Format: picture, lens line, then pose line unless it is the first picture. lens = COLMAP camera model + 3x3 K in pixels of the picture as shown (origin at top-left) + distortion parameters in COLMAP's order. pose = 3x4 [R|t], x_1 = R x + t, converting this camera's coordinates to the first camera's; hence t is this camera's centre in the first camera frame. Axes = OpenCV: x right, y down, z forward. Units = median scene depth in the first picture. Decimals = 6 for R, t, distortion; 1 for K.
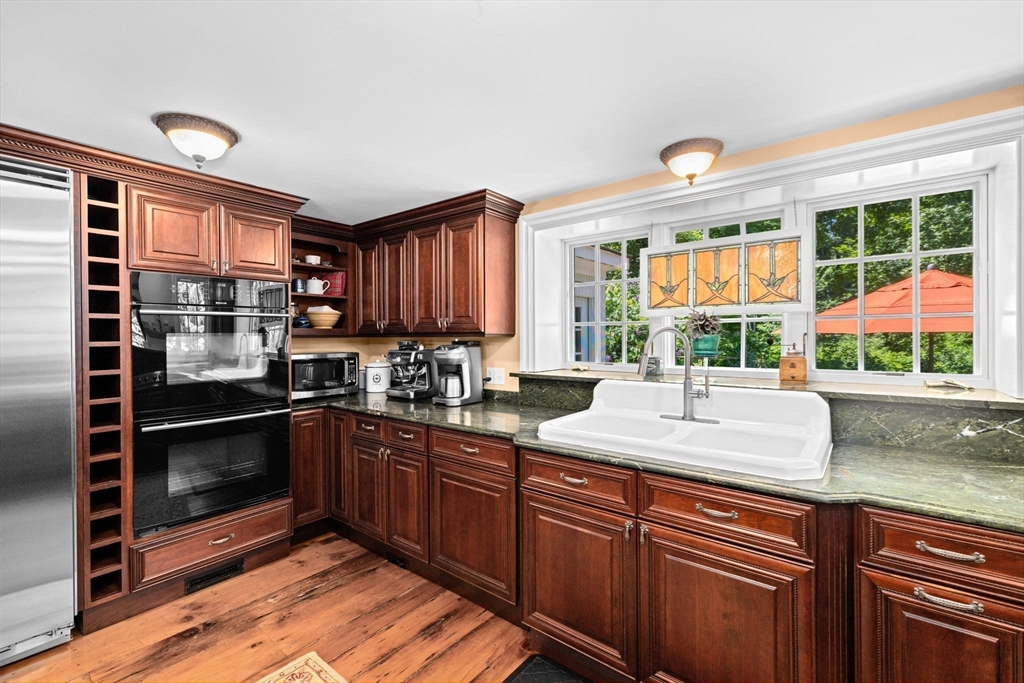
lens RADIAL K [[440.1, 0, 504.7], [0, 440.1, 336.7], [0, 0, 1]] dist [0.003727, 0.001277]
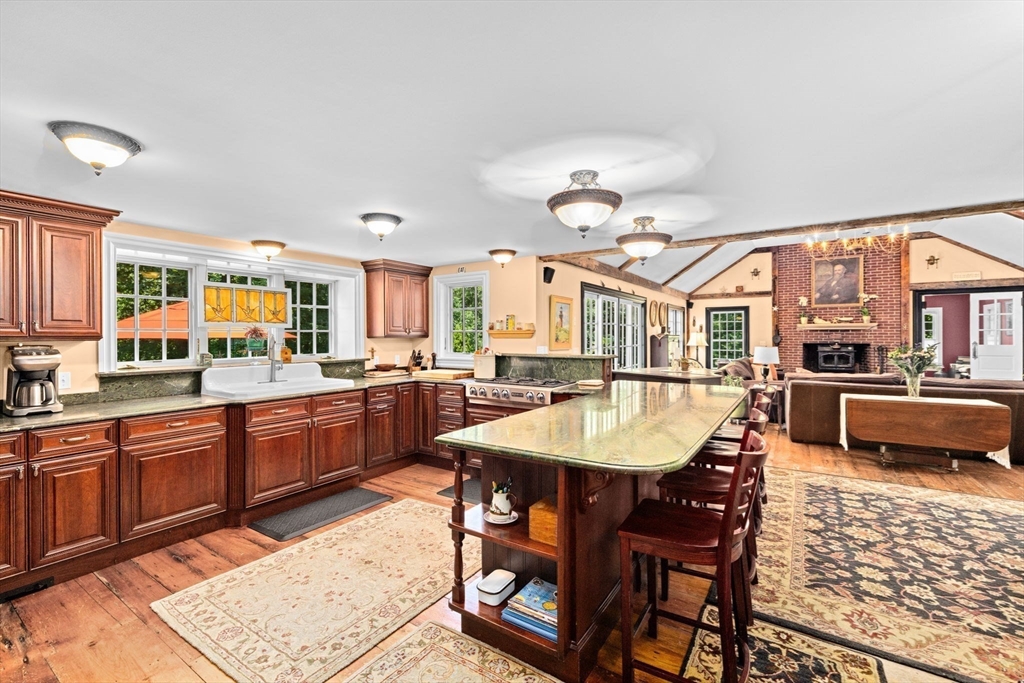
lens RADIAL K [[440.1, 0, 507.7], [0, 440.1, 336.3], [0, 0, 1]] dist [0.003727, 0.001277]
pose [[-0.097042, 0.004017, 0.995272, -1.173027], [0.005852, 0.999977, -0.003466, -0.001296], [-0.995263, 0.005488, -0.097063, 0.104679]]
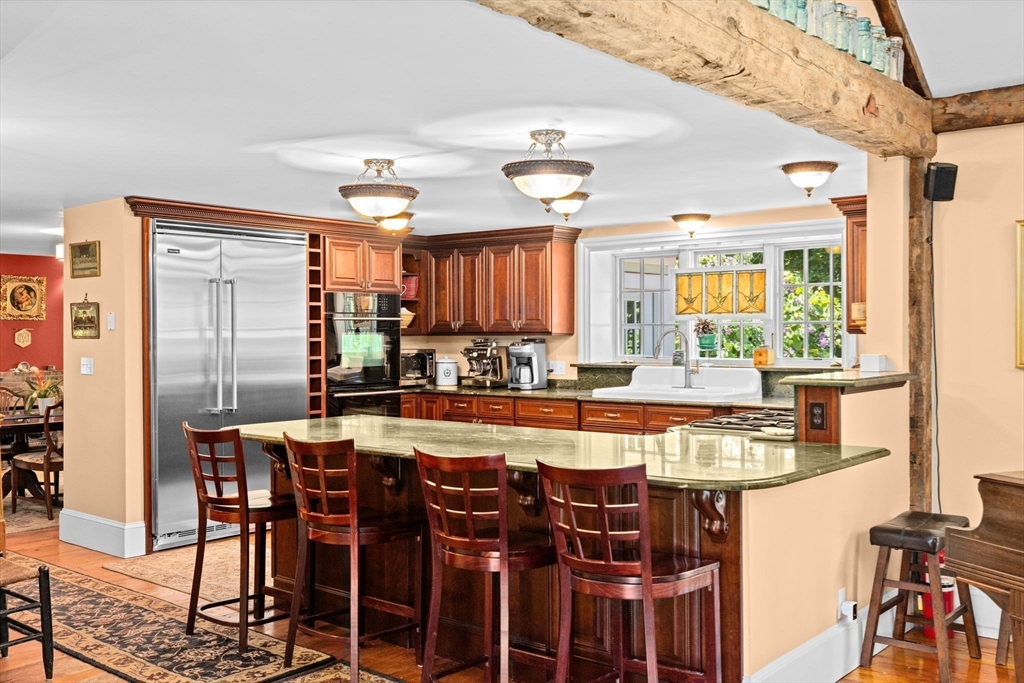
lens RADIAL K [[977.8, 0, 504.3], [0, 977.8, 340.7], [0, 0, 1]] dist [0.083954, 0.000000]
pose [[0.999856, 0.001520, -0.016927, -0.129867], [-0.001431, 0.999985, 0.005240, 0.000849], [0.016935, -0.005215, 0.999843, -1.807827]]
